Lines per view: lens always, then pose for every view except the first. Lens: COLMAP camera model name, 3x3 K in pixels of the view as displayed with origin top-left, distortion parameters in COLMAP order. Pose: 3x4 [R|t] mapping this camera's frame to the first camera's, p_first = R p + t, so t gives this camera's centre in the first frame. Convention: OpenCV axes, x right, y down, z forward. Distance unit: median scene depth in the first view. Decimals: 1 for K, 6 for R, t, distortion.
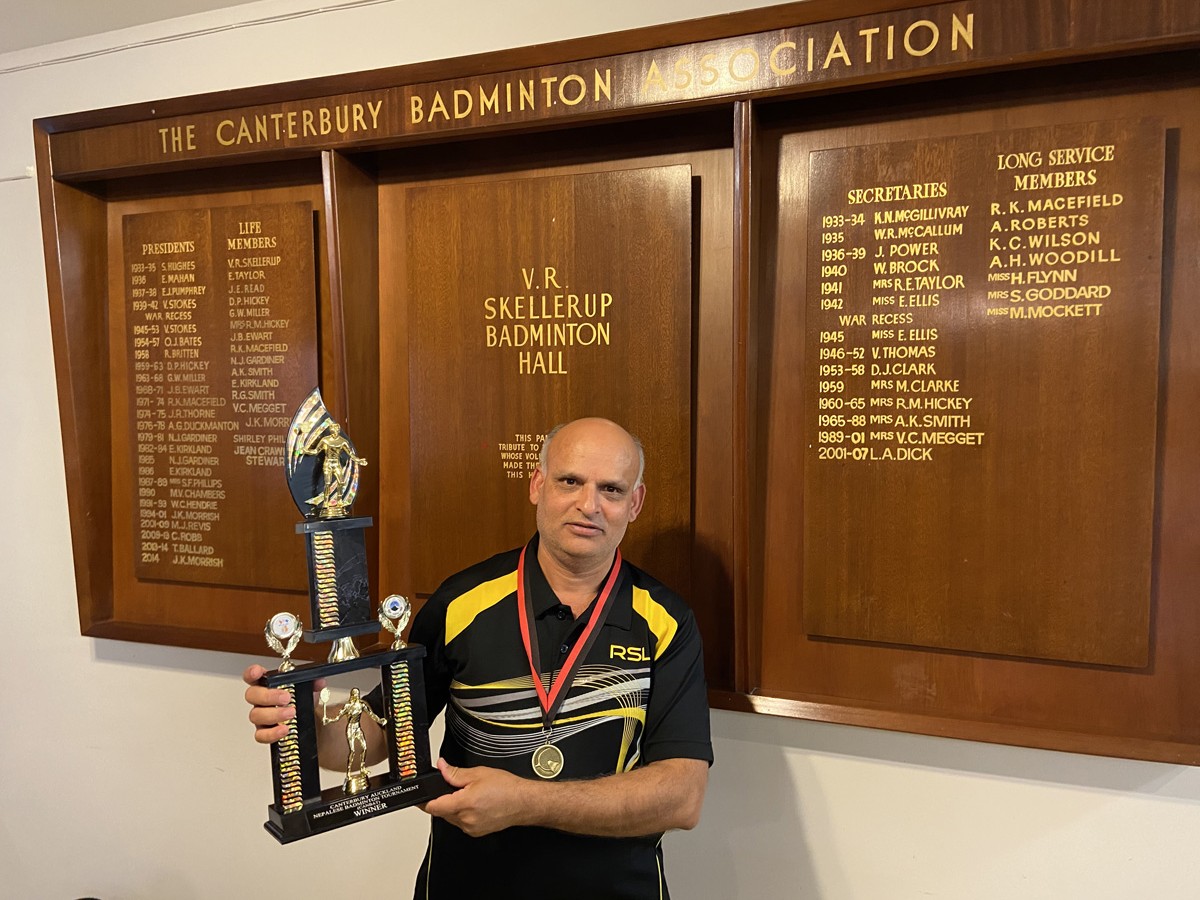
lens RADIAL K [[909.7, 0, 597.9], [0, 909.7, 441.2], [0, 0, 1]] dist [0.139332, -0.191487]
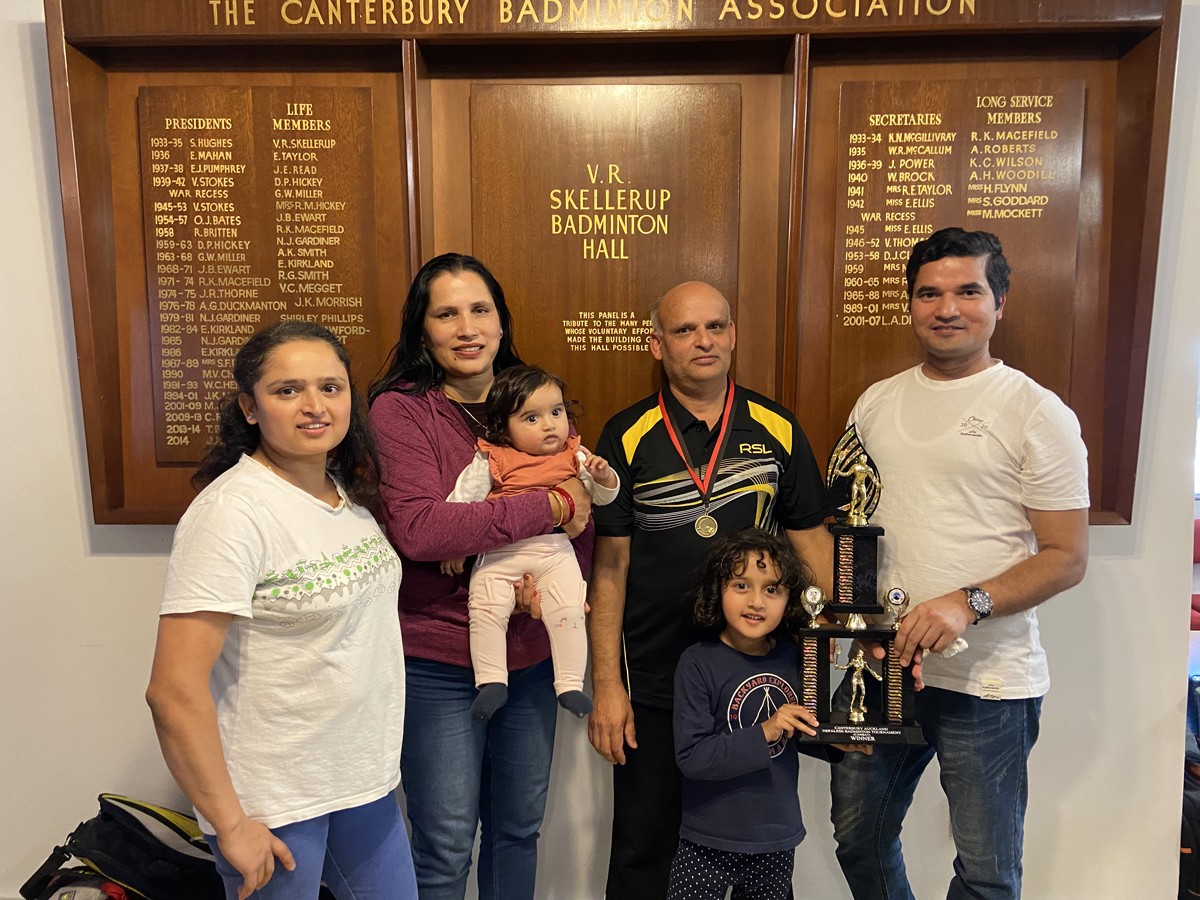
lens RADIAL K [[909.7, 0, 597.9], [0, 909.7, 441.2], [0, 0, 1]] dist [0.139332, -0.191487]
pose [[0.942727, -0.027558, 0.332426, -0.469659], [0.014908, 0.999067, 0.040544, 0.112190], [-0.333233, -0.033266, 0.942257, -0.100576]]
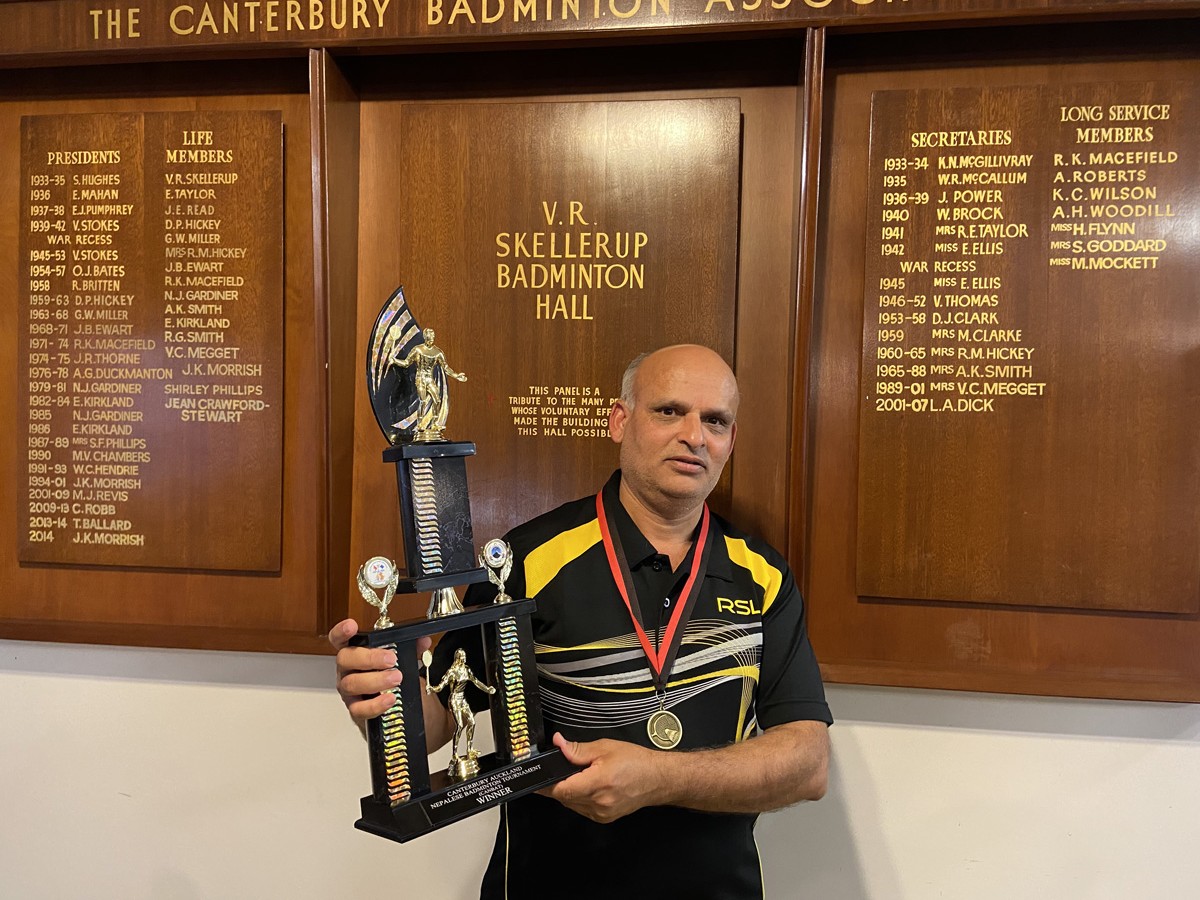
lens RADIAL K [[909.7, 0, 597.9], [0, 909.7, 441.2], [0, 0, 1]] dist [0.139332, -0.191487]
pose [[0.974560, 0.018413, 0.223371, -0.231381], [-0.011191, 0.999374, -0.033556, 0.078103], [-0.223849, 0.030203, 0.974156, 0.116775]]
